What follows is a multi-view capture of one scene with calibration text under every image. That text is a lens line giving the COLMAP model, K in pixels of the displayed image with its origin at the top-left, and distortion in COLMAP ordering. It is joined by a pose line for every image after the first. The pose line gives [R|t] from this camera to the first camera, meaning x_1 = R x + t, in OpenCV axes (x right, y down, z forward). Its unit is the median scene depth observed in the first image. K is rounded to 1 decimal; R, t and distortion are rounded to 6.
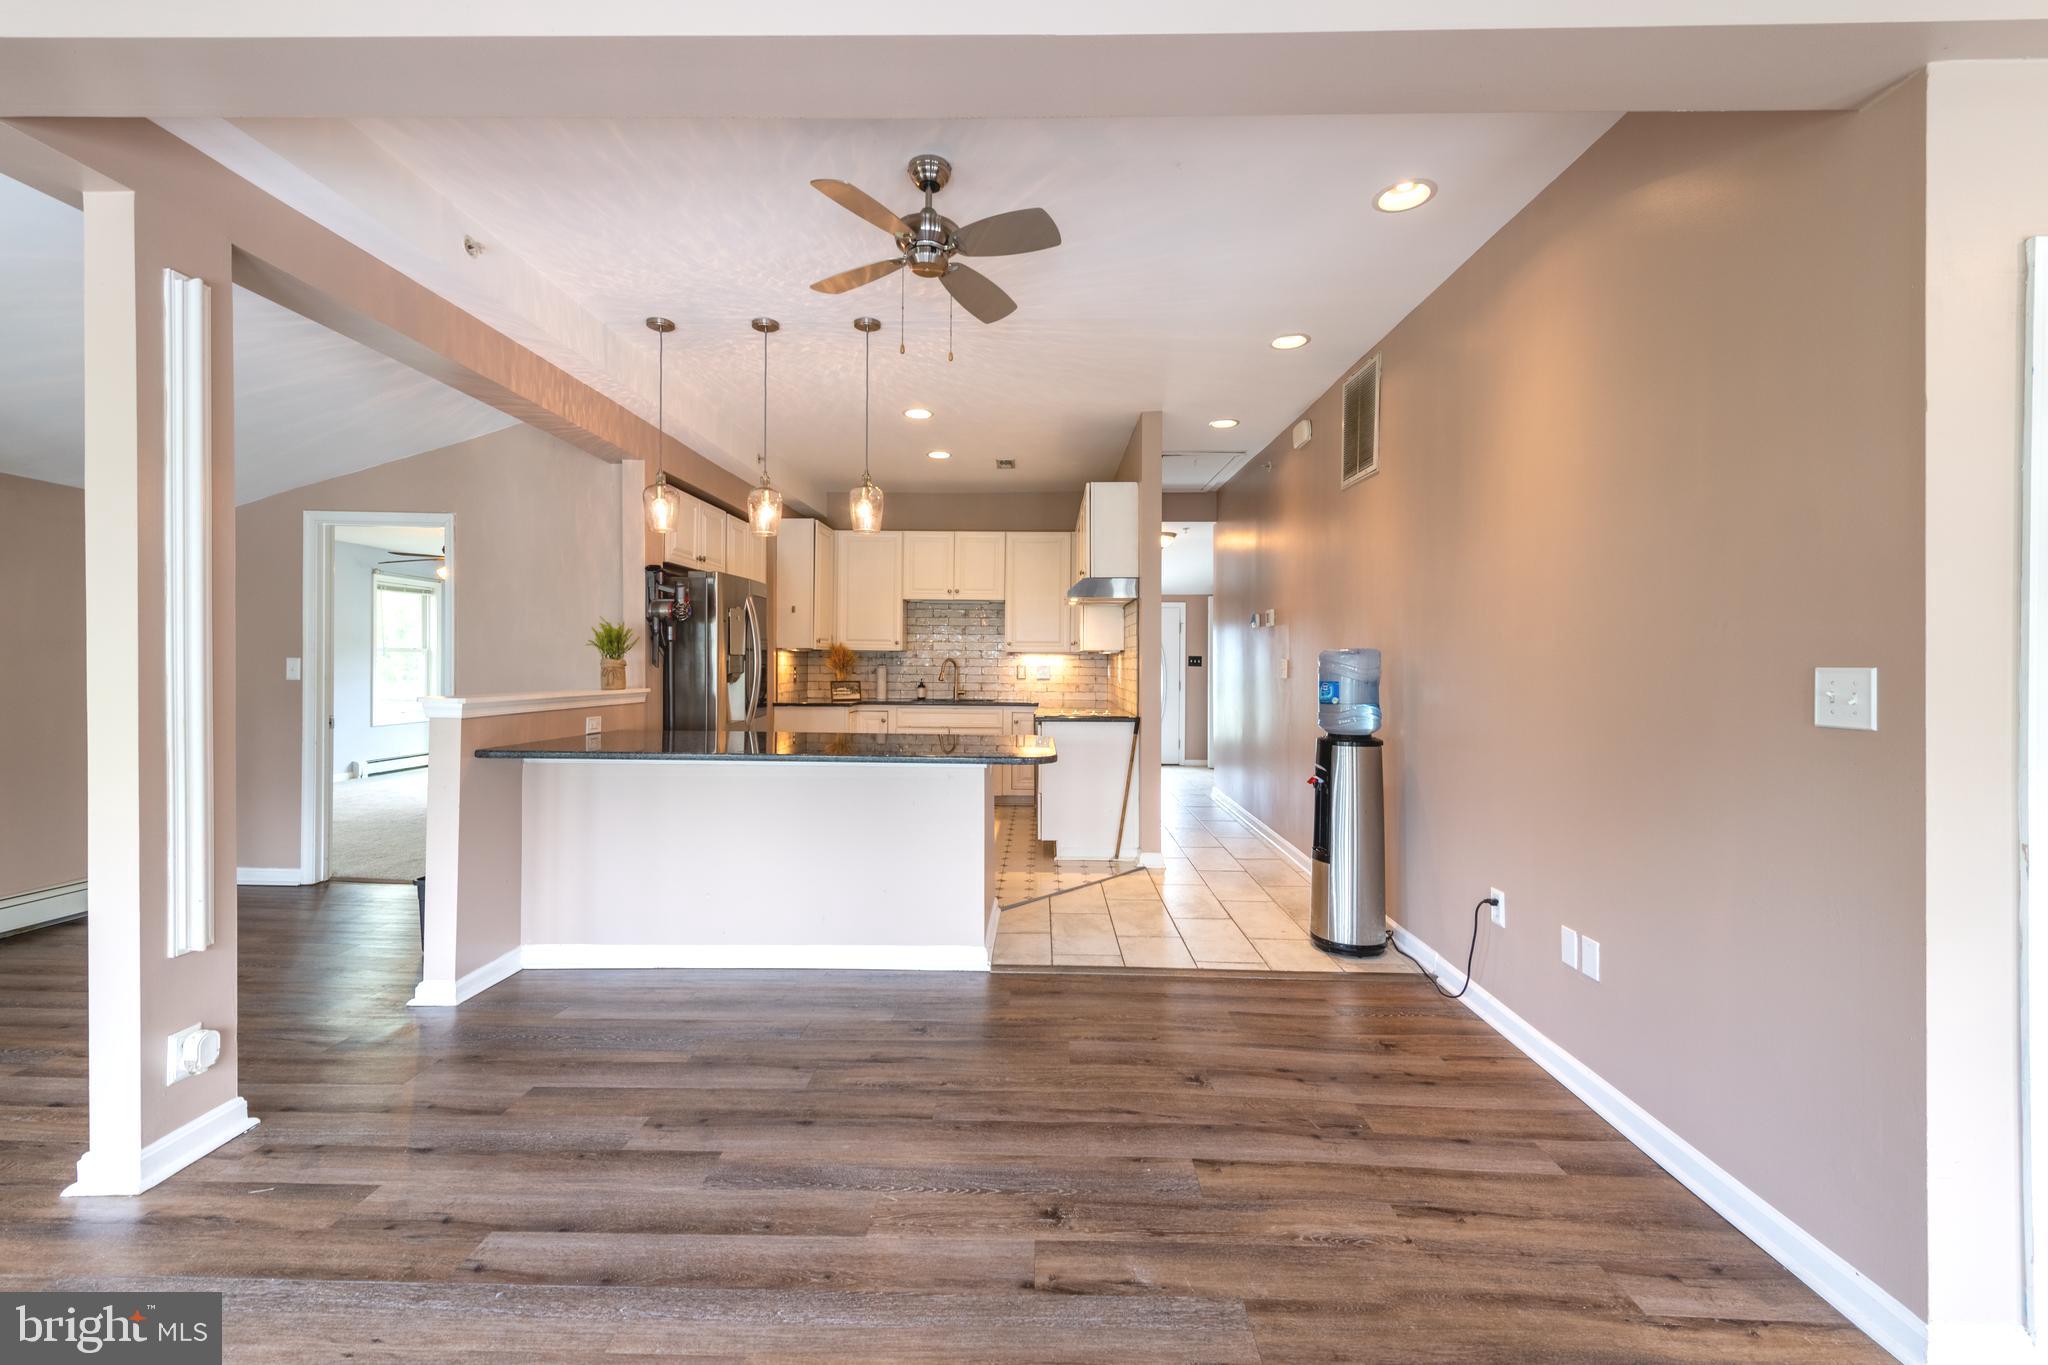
lens RADIAL K [[831.2, 0, 1027.1], [0, 831.2, 674.8], [0, 0, 1]] dist [0.000074, 0.000004]
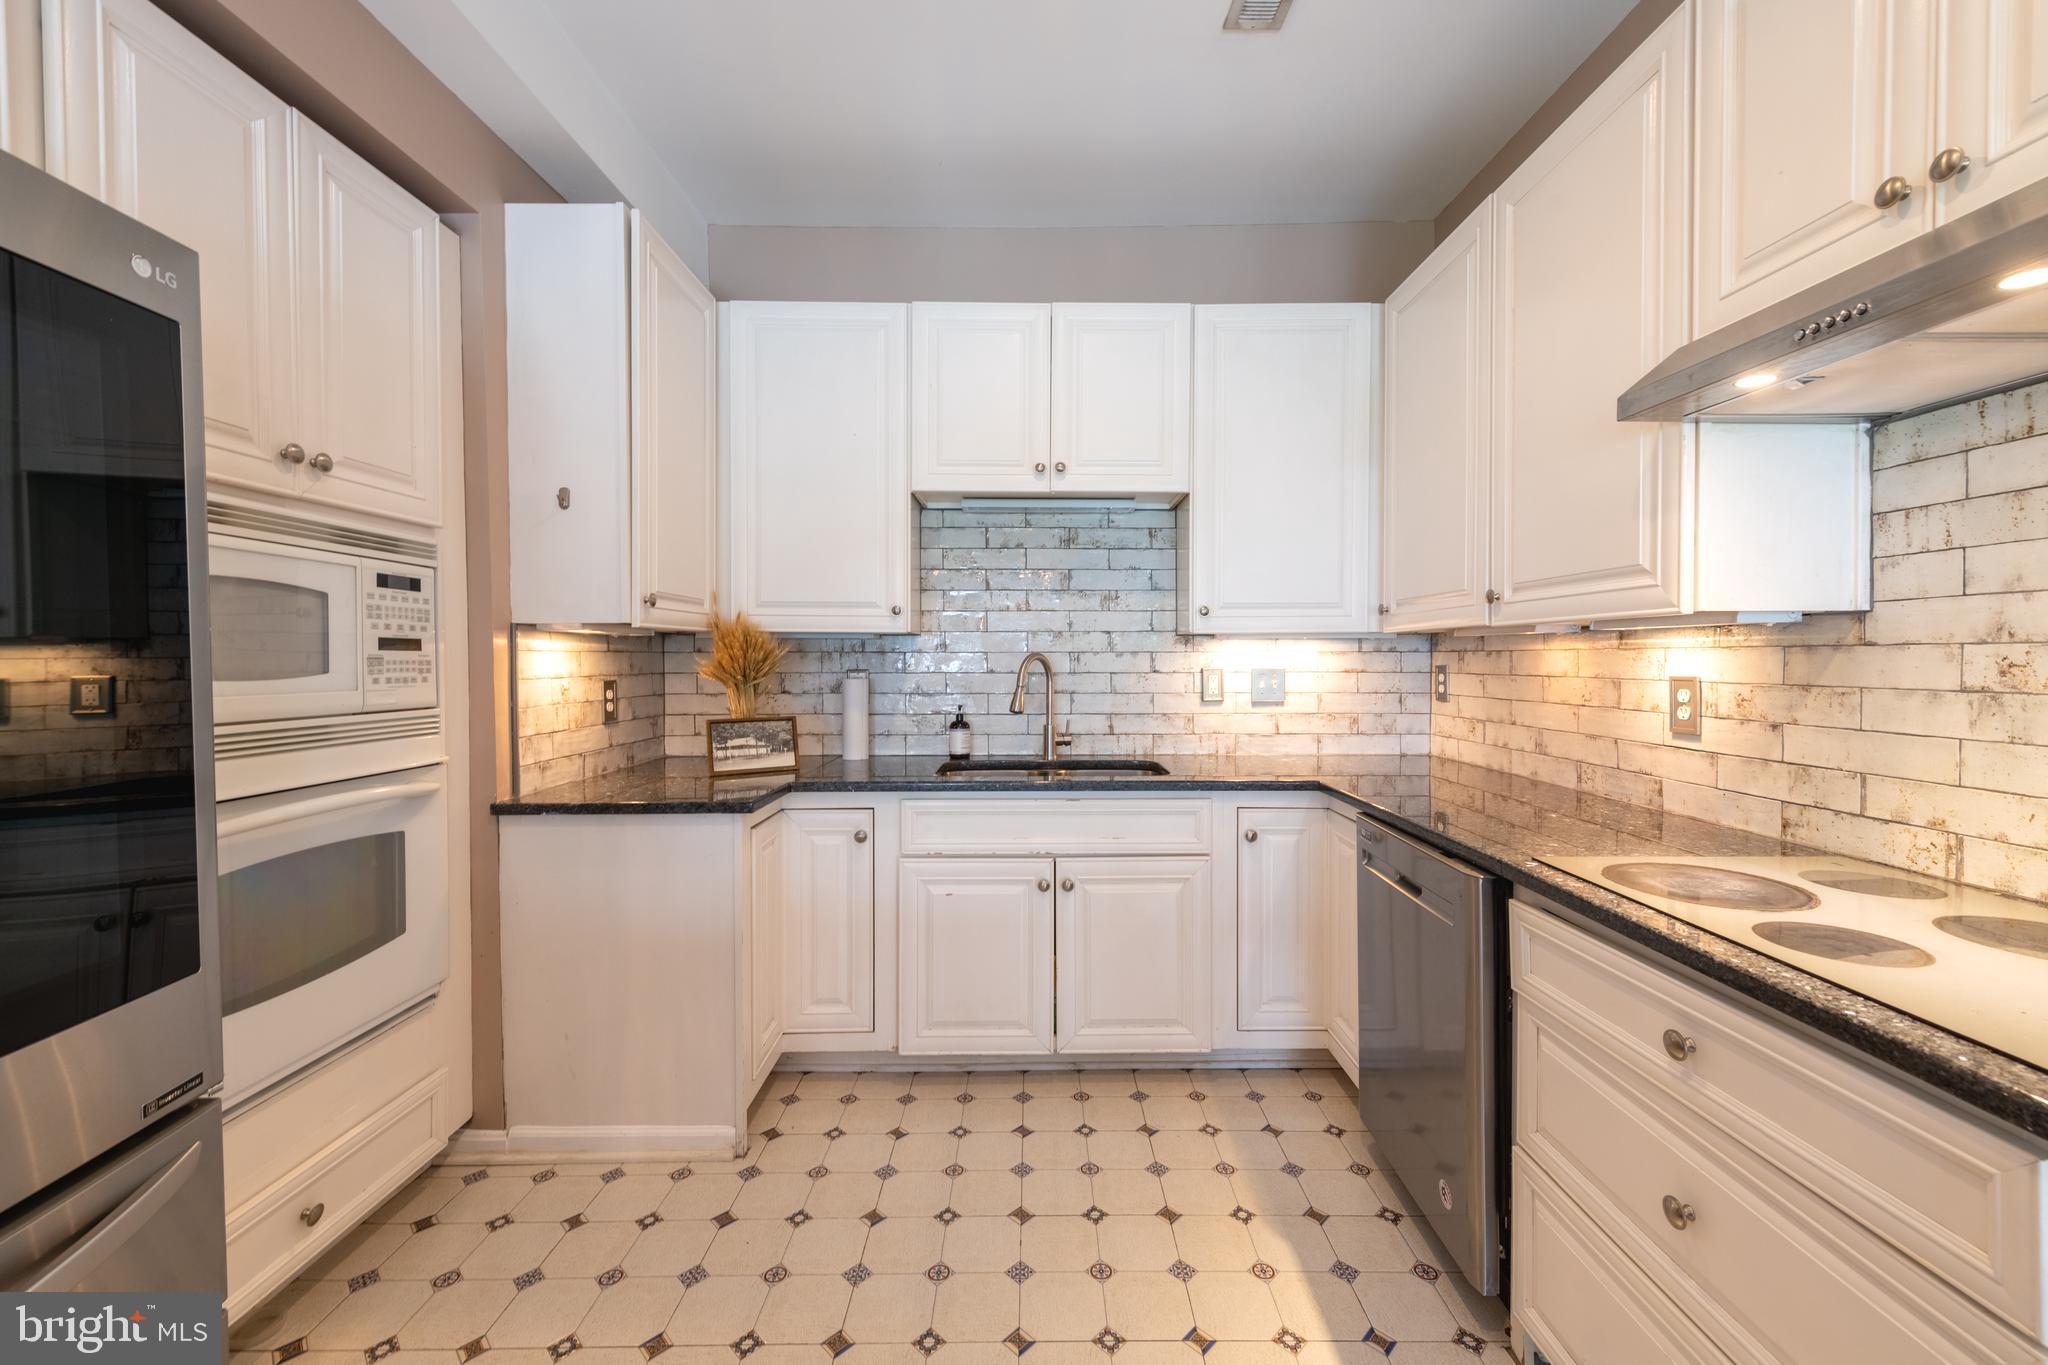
lens RADIAL K [[831.2, 0, 1022.9], [0, 831.2, 678.4], [0, 0, 1]] dist [0.000074, 0.000004]
pose [[0.999839, -0.009096, 0.015451, -0.104461], [0.008874, 0.999857, 0.014400, -0.013315], [-0.015580, -0.014261, 0.999777, 0.620838]]
